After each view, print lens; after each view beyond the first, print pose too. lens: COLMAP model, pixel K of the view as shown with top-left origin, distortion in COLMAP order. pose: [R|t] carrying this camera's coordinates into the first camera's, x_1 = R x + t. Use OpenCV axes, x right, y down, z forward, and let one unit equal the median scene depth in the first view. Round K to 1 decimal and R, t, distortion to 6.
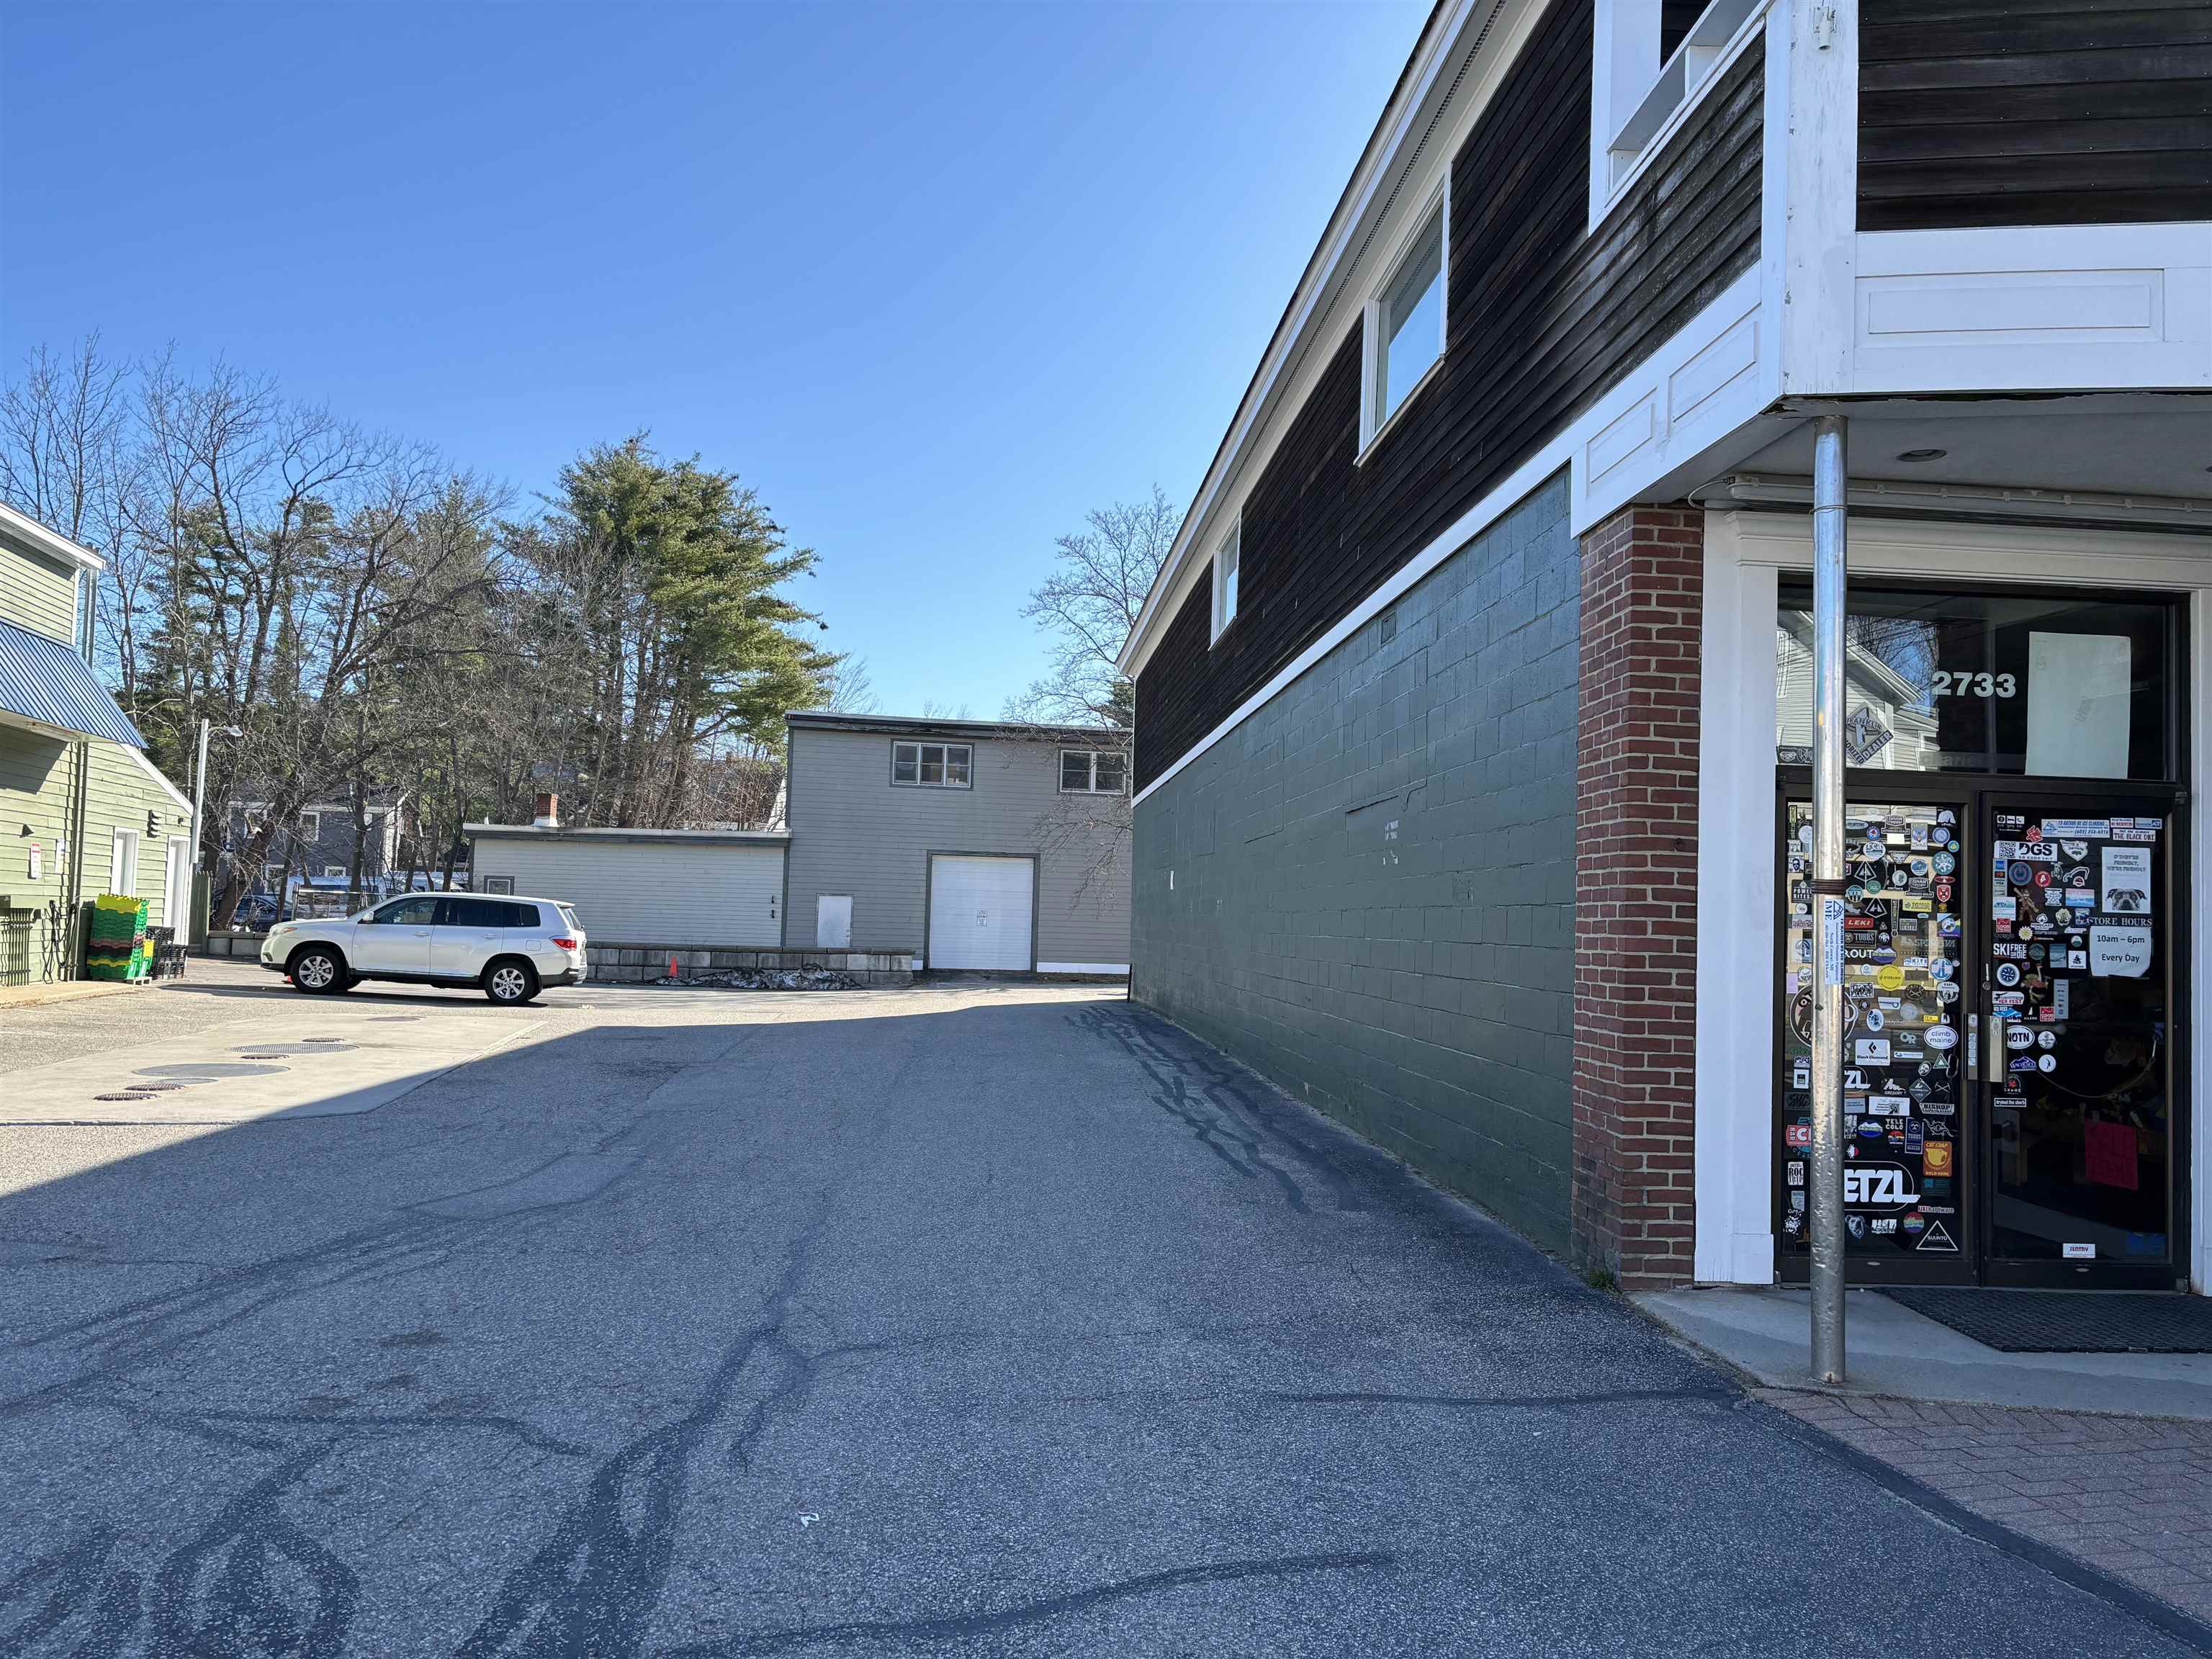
lens RADIAL K [[1651.8, 0, 1106.0], [0, 1651.8, 829.5], [0, 0, 1]] dist [0.059260, -0.072859]
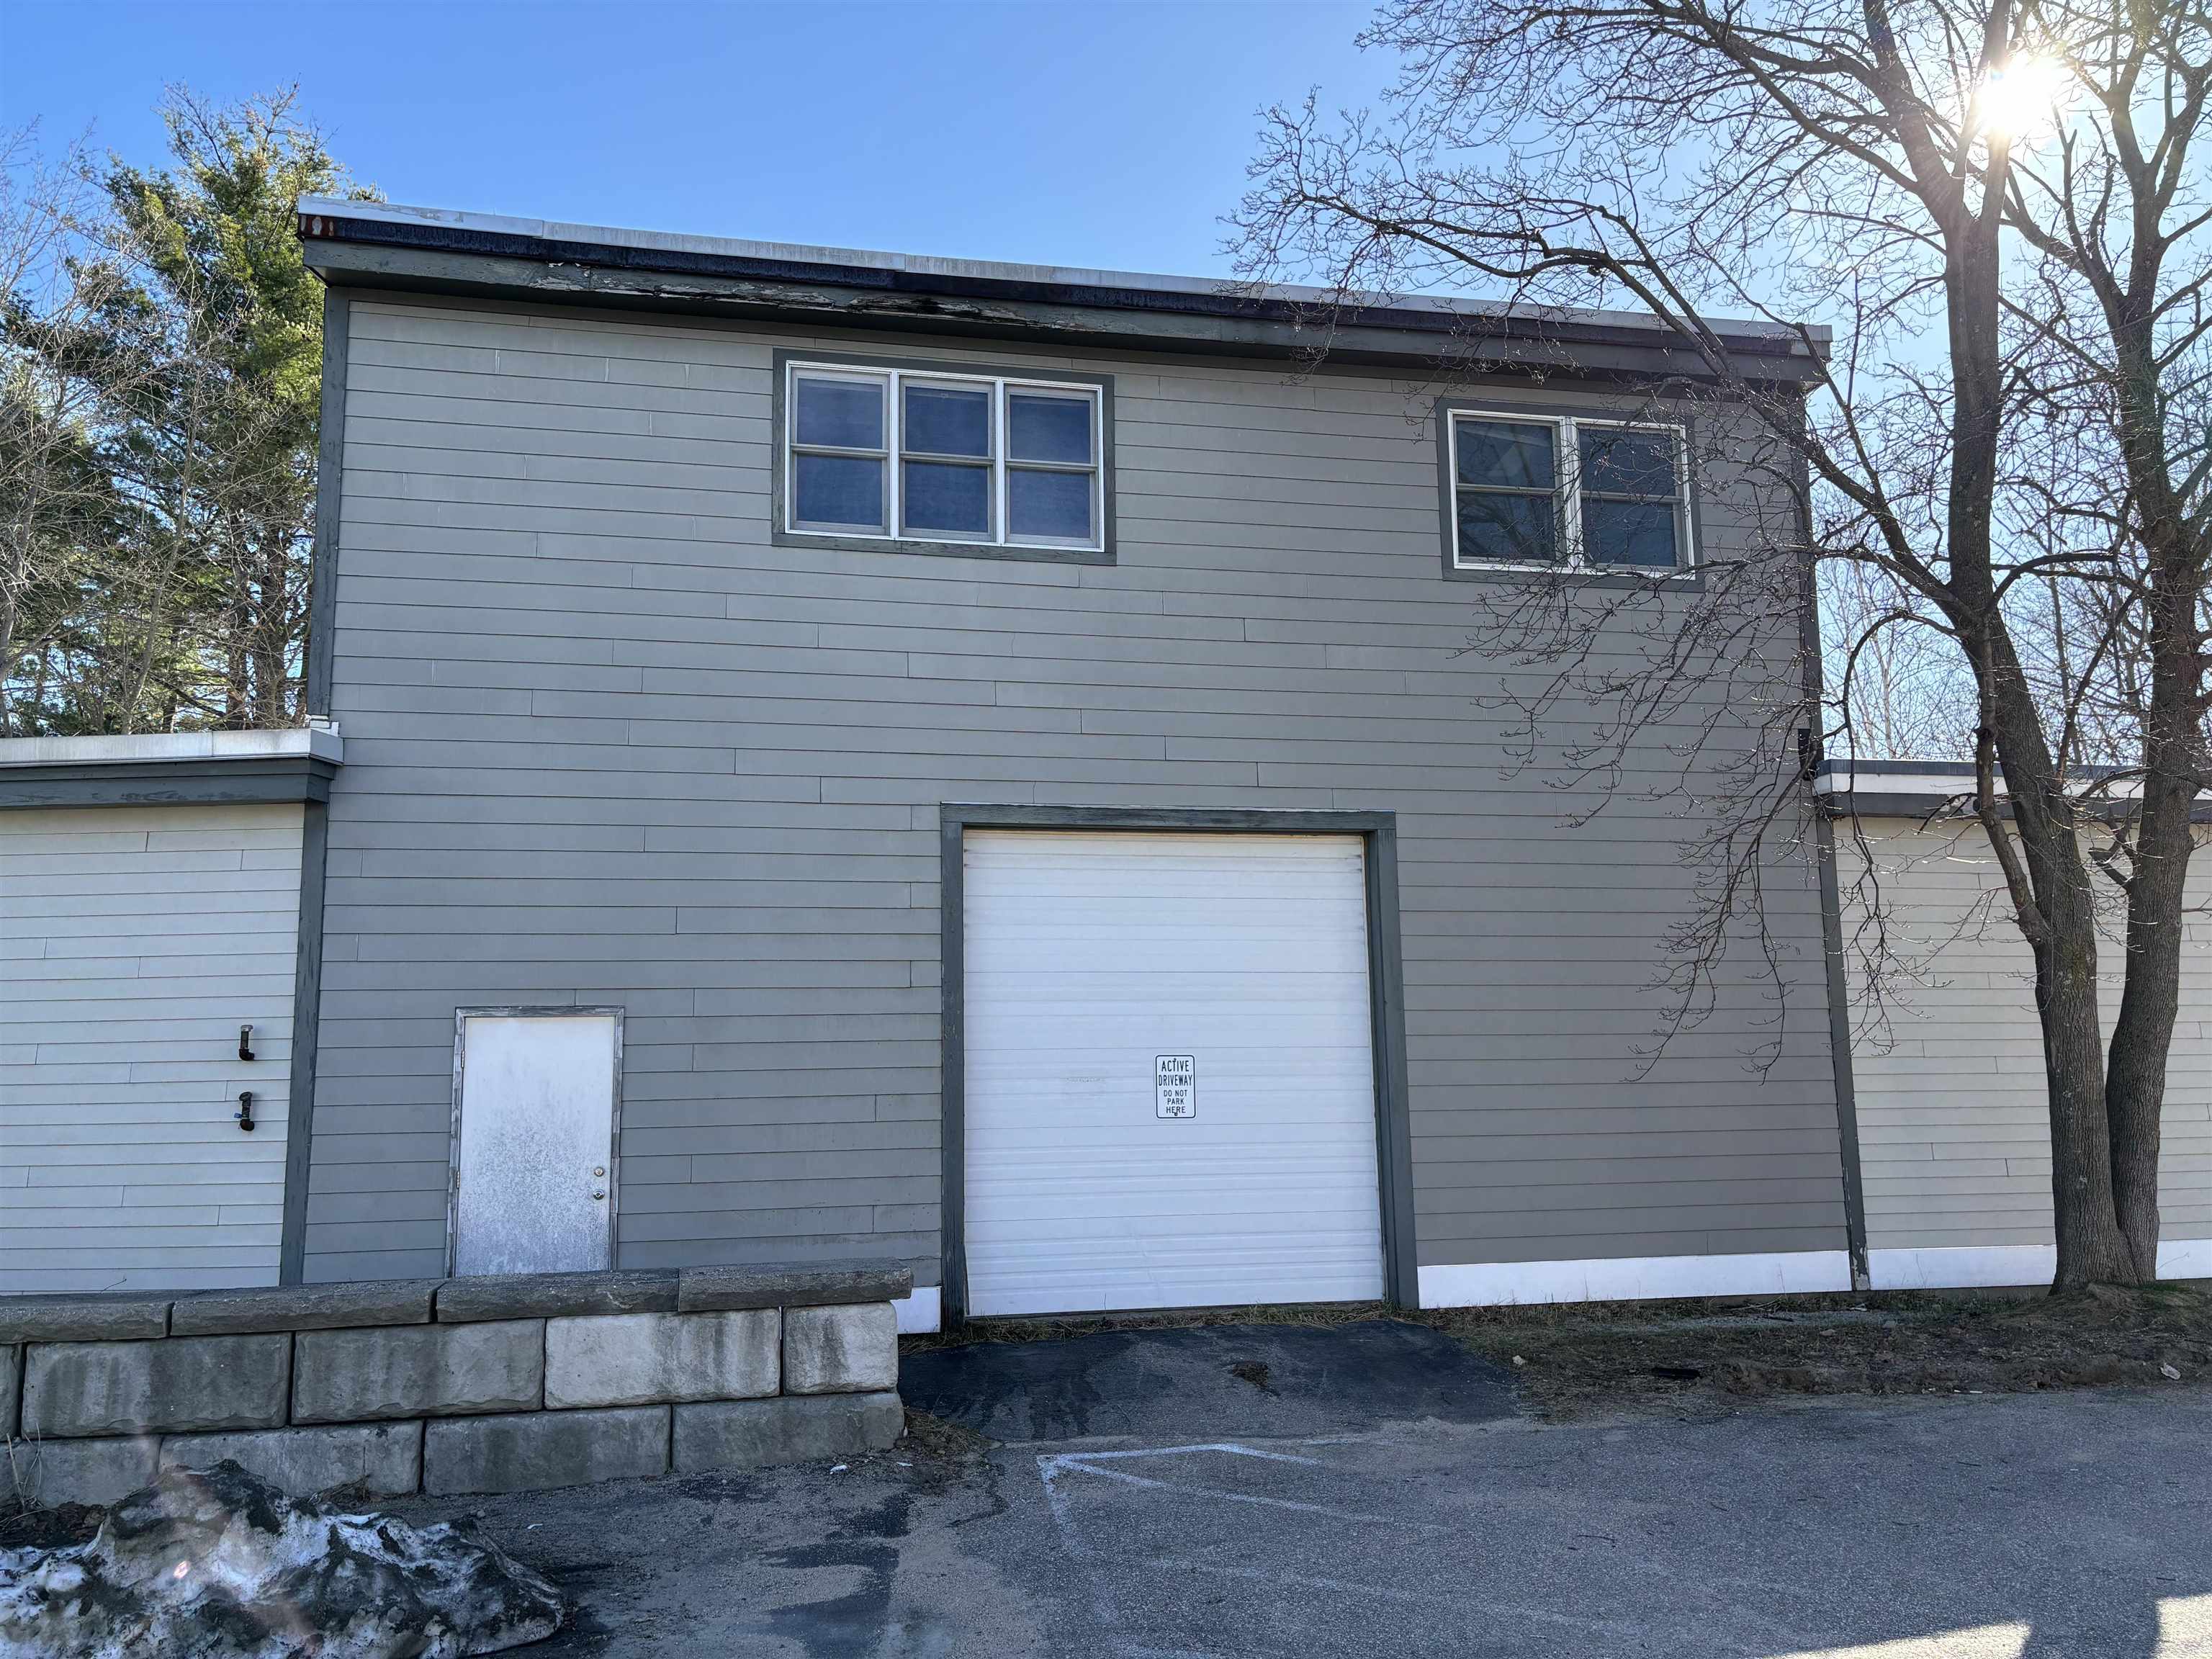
lens RADIAL K [[1644.7, 0, 1098.0], [0, 1644.7, 839.7], [0, 0, 1]] dist [0.055311, -0.064114]
pose [[0.998844, -0.041596, 0.024076, -0.092199], [0.043466, 0.995580, -0.083257, 0.038152], [-0.020506, 0.084208, 0.996237, 0.768832]]
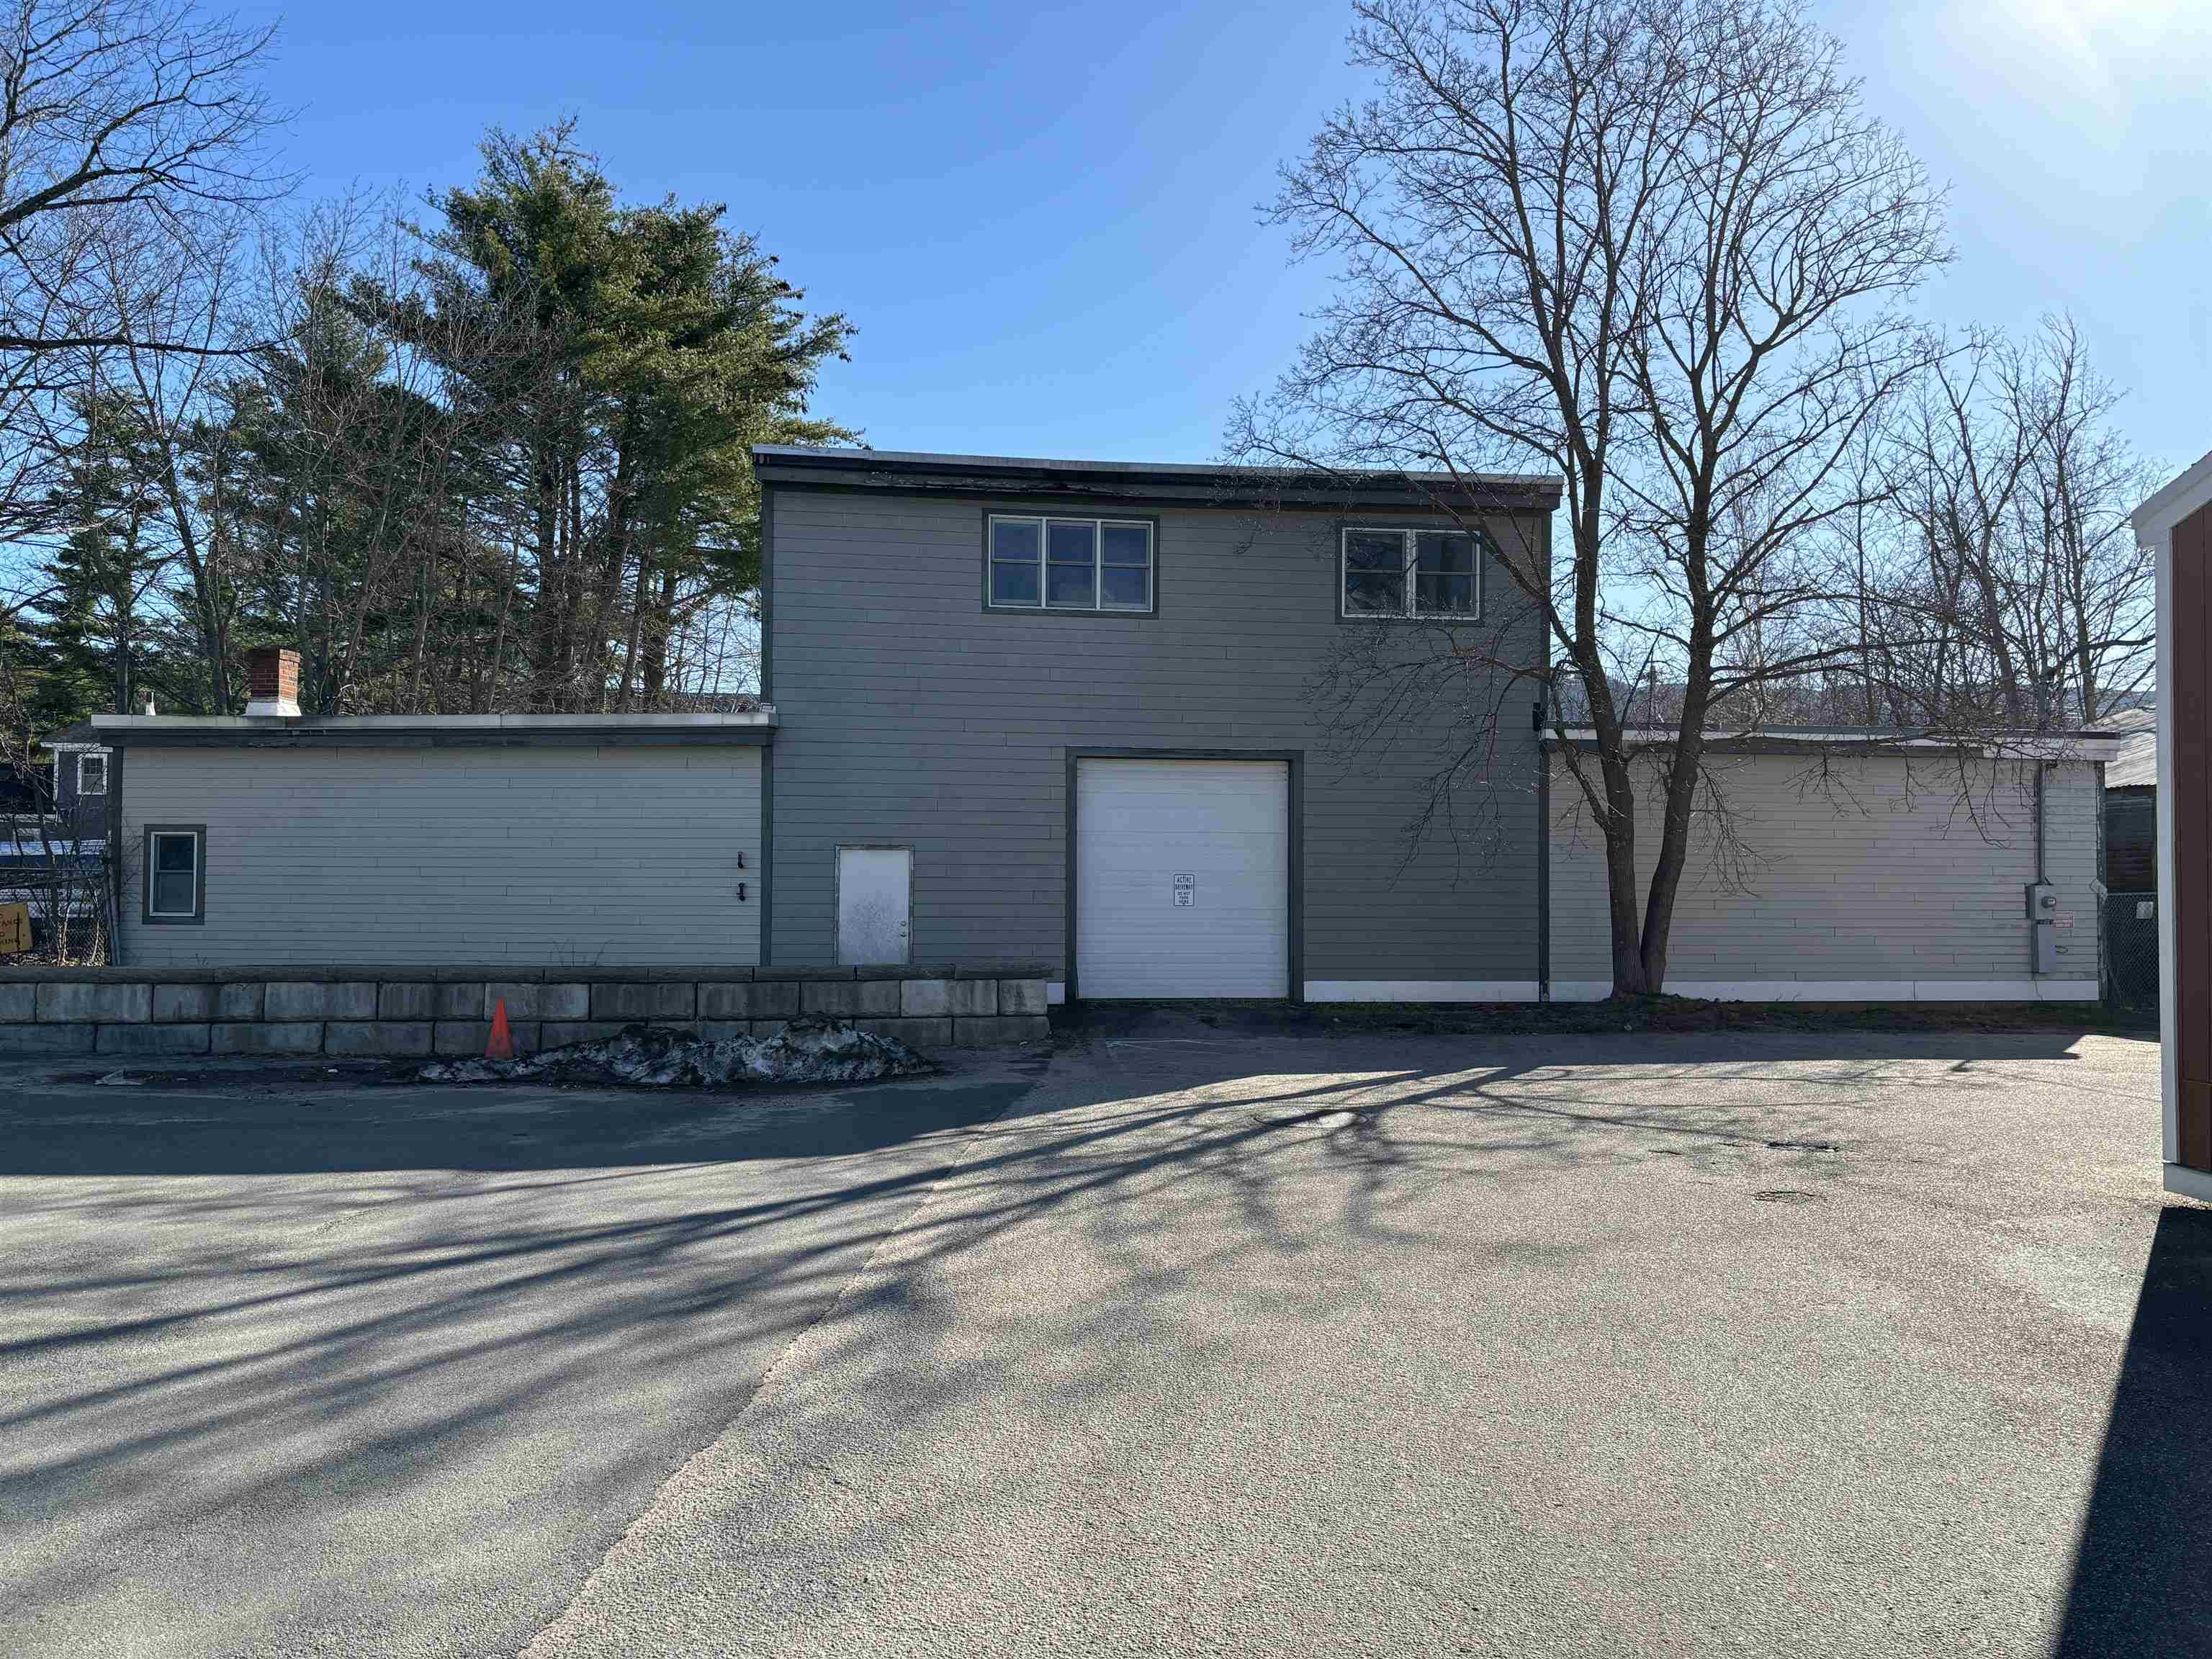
lens RADIAL K [[1644.7, 0, 1098.0], [0, 1644.7, 839.7], [0, 0, 1]] dist [0.055311, -0.064114]
pose [[0.998338, -0.026094, -0.051391, -0.076580], [0.027736, 0.999119, 0.031506, 0.024450], [0.050524, -0.032879, 0.998182, 0.538219]]
